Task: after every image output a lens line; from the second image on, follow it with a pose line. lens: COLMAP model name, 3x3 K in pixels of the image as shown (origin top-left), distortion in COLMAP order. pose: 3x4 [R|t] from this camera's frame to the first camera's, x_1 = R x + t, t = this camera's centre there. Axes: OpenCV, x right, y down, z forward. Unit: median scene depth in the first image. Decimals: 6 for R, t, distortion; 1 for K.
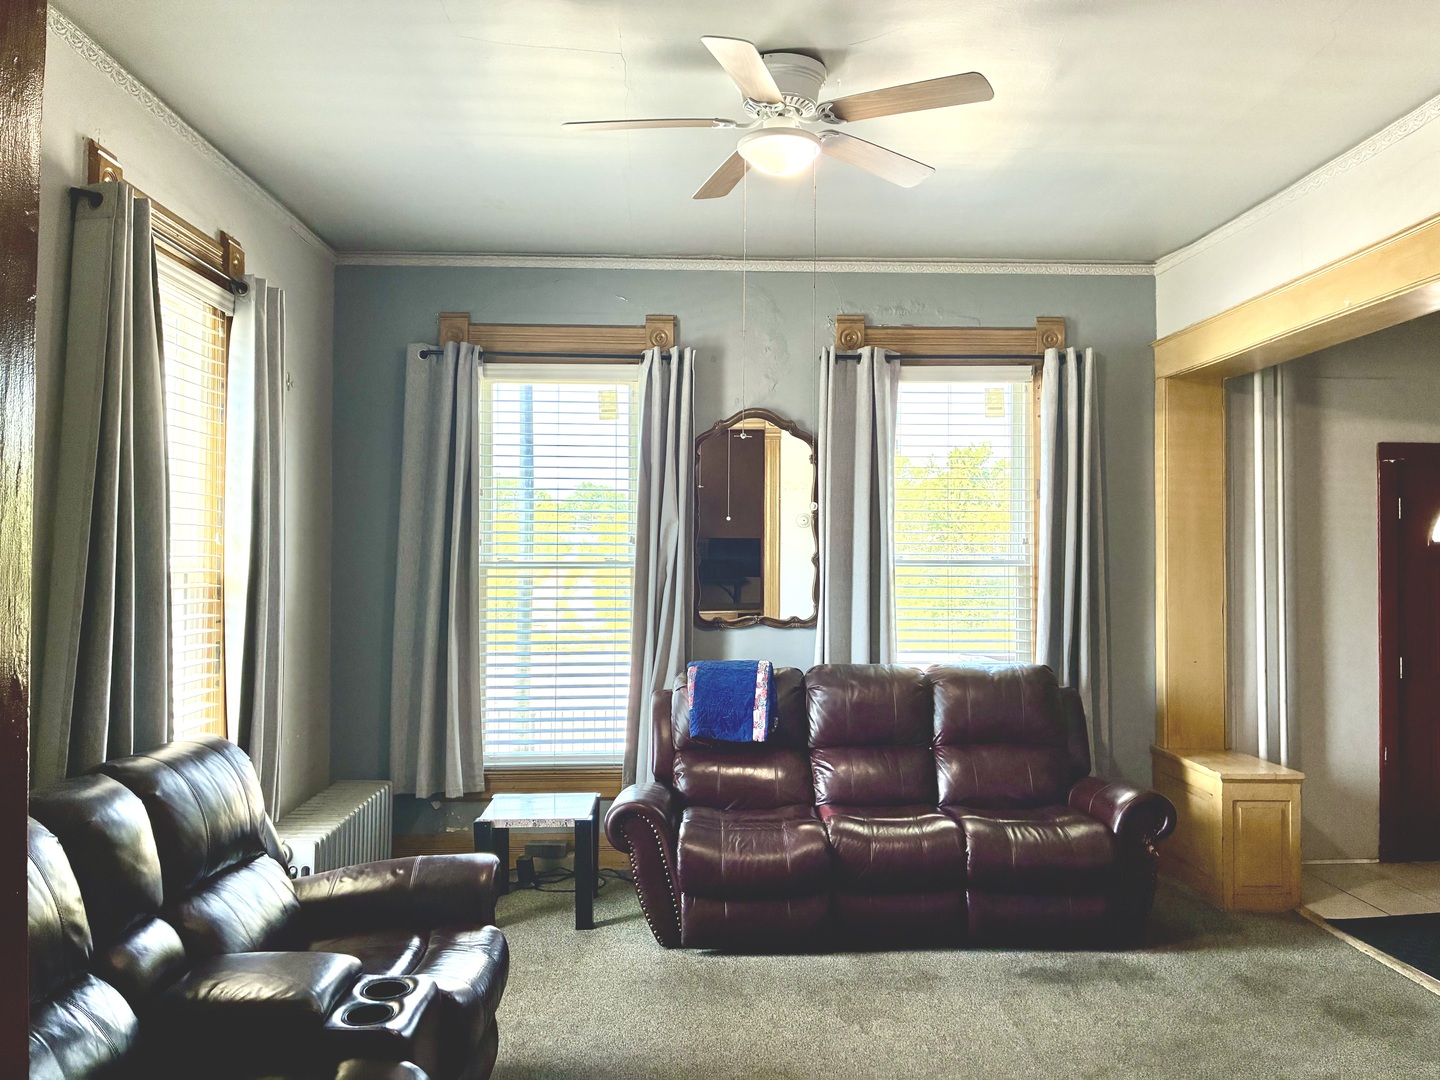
lens RADIAL K [[1082.1, 0, 720.0], [0, 1082.1, 540.0], [0, 0, 1]] dist [0.002931, -0.032820]
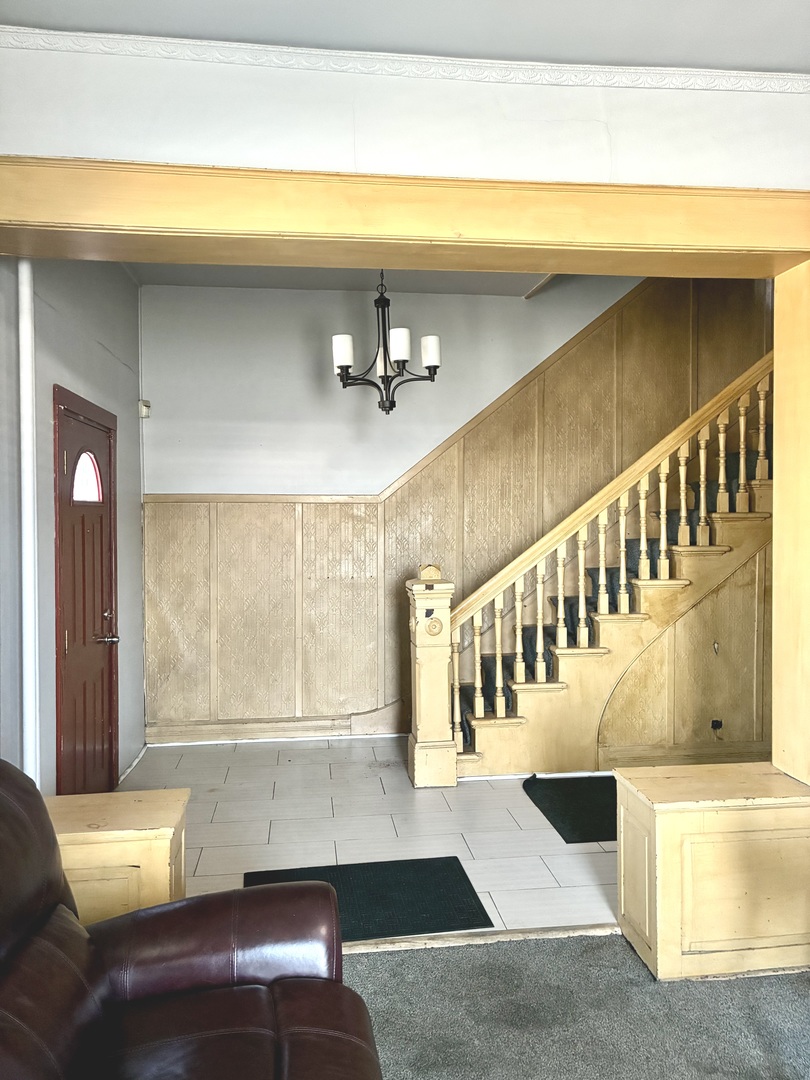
lens RADIAL K [[811.6, 0, 405.0], [0, 811.6, 540.0], [0, 0, 1]] dist [0.002931, -0.032820]
pose [[-0.073435, -0.027566, 0.996919, -0.082852], [-0.012924, 0.999560, 0.026687, 0.016132], [-0.997216, -0.010924, -0.073759, 1.065685]]
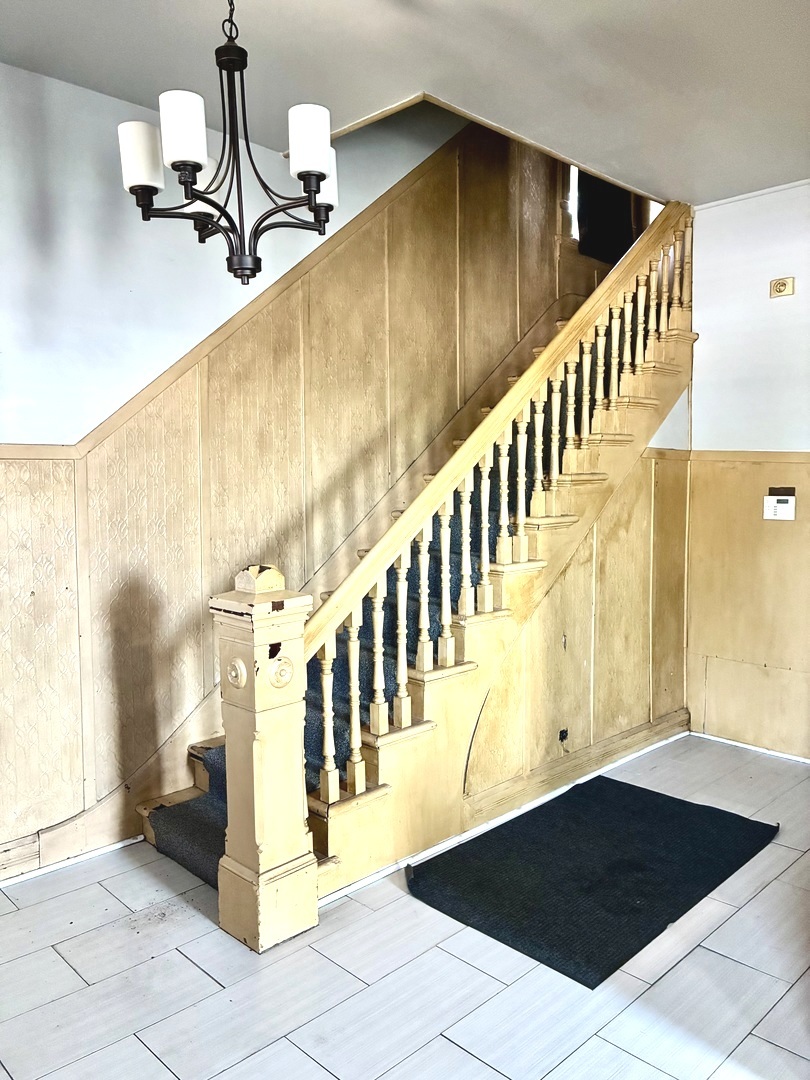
lens RADIAL K [[811.6, 0, 405.0], [0, 811.6, 540.0], [0, 0, 1]] dist [0.002931, -0.032820]
pose [[-0.669310, -0.049888, 0.741307, 0.262997], [-0.000742, 0.997788, 0.066479, 0.015935], [-0.742983, 0.043945, -0.667866, 1.207757]]
